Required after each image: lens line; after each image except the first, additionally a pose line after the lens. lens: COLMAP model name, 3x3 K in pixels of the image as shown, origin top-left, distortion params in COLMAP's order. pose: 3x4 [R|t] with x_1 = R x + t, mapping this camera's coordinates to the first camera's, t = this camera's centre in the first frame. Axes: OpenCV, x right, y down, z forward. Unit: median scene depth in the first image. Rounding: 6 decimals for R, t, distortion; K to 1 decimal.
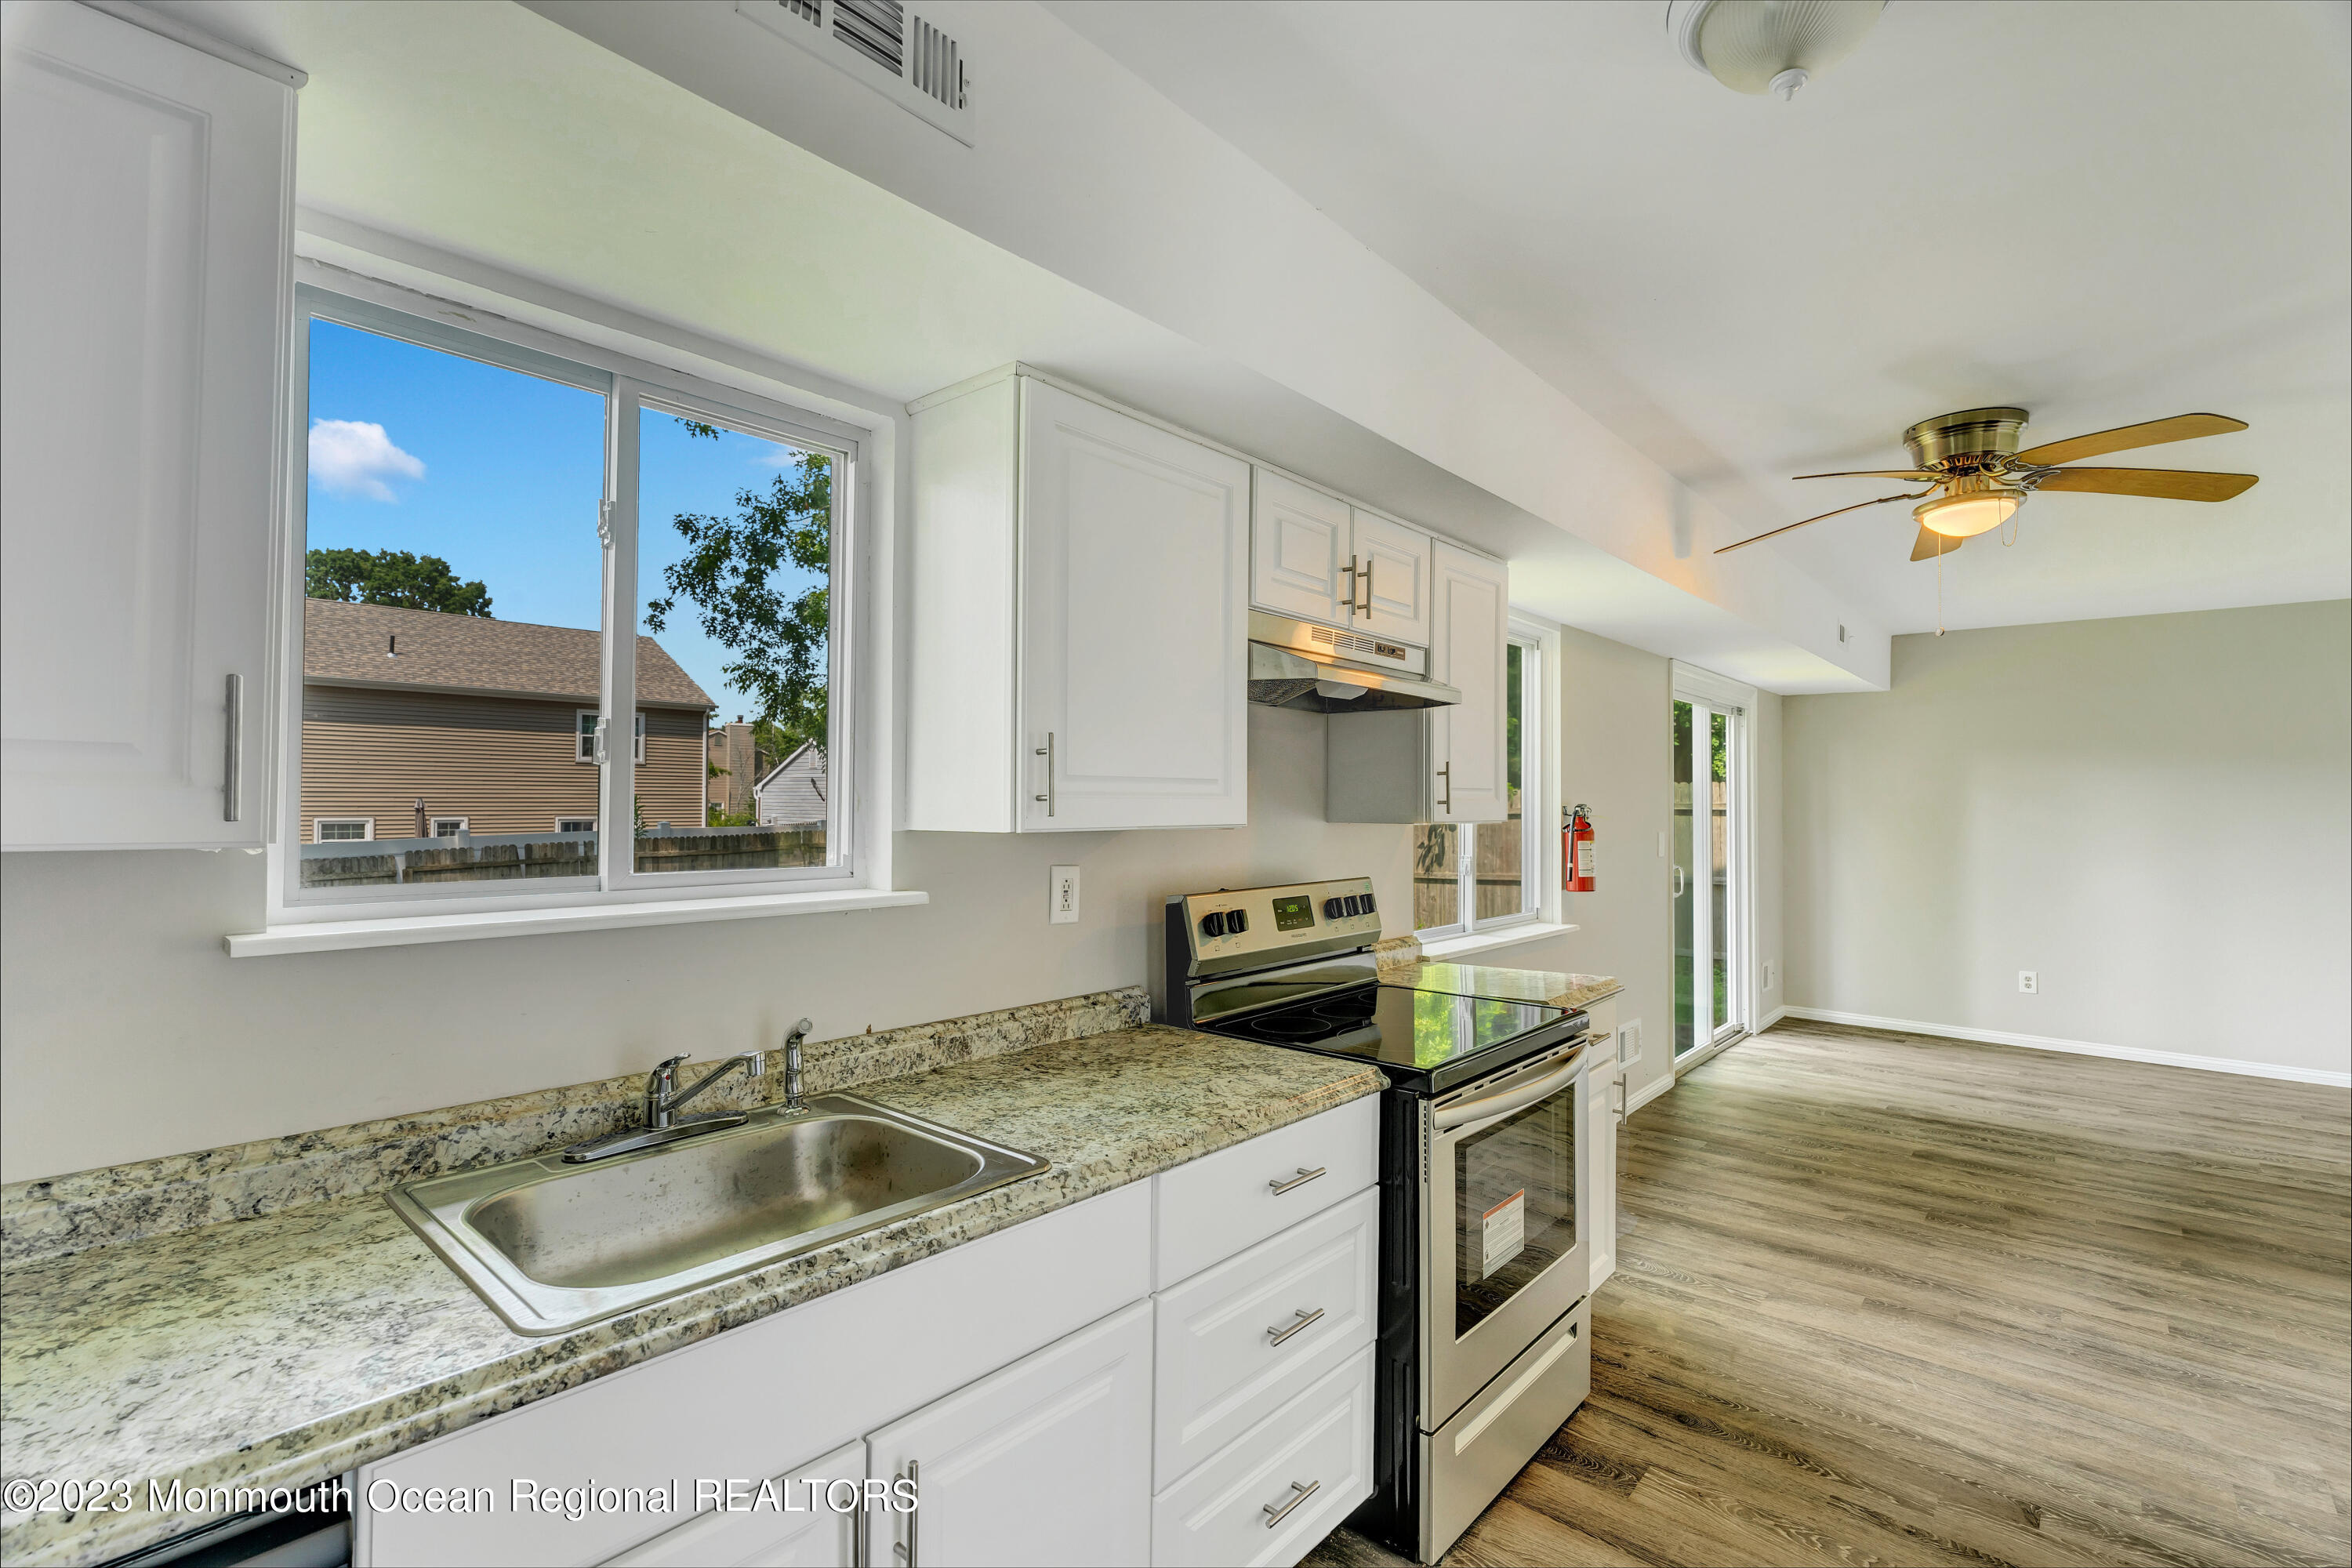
lens RADIAL K [[1041.9, 0, 1176.0], [0, 1041.9, 784.0], [0, 0, 1]] dist [-0.003624, 0.000660]
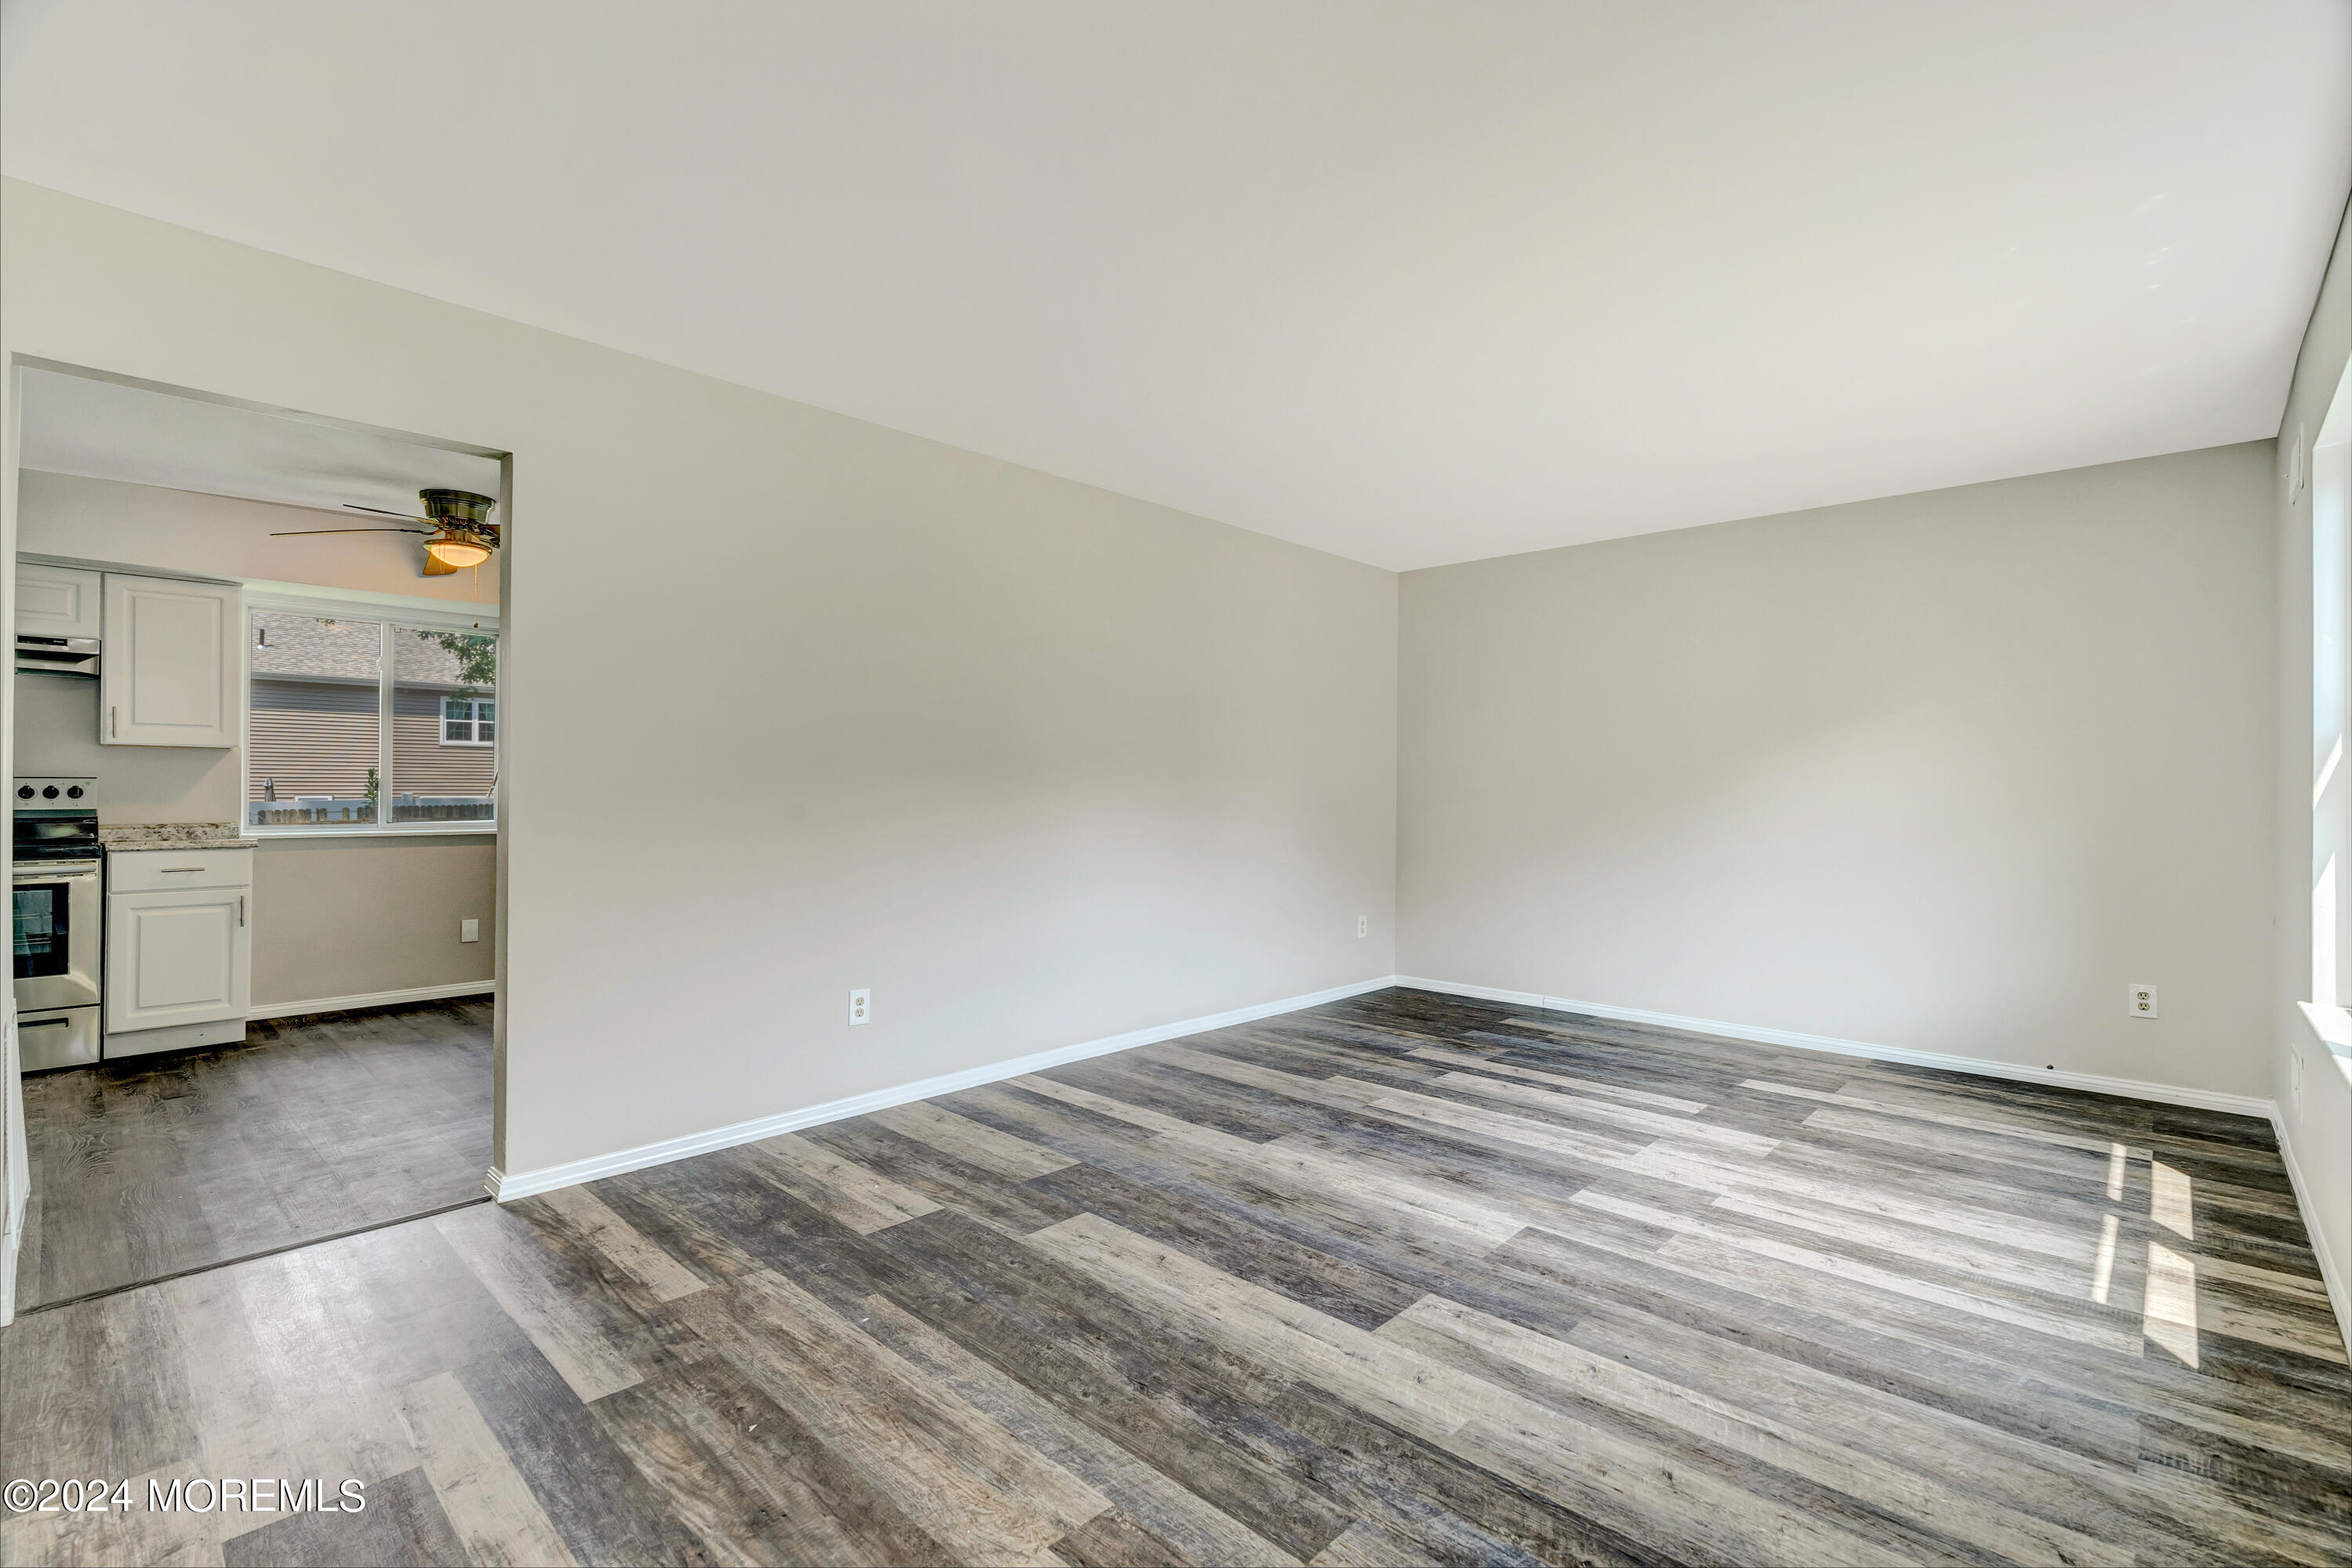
lens RADIAL K [[1041.9, 0, 1176.0], [0, 1041.9, 784.0], [0, 0, 1]] dist [-0.003624, 0.000660]
pose [[0.999828, -0.000499, -0.018540, 1.569148], [0.000681, 0.999952, 0.009792, 0.068918], [0.018535, -0.009803, 0.999780, -0.508307]]
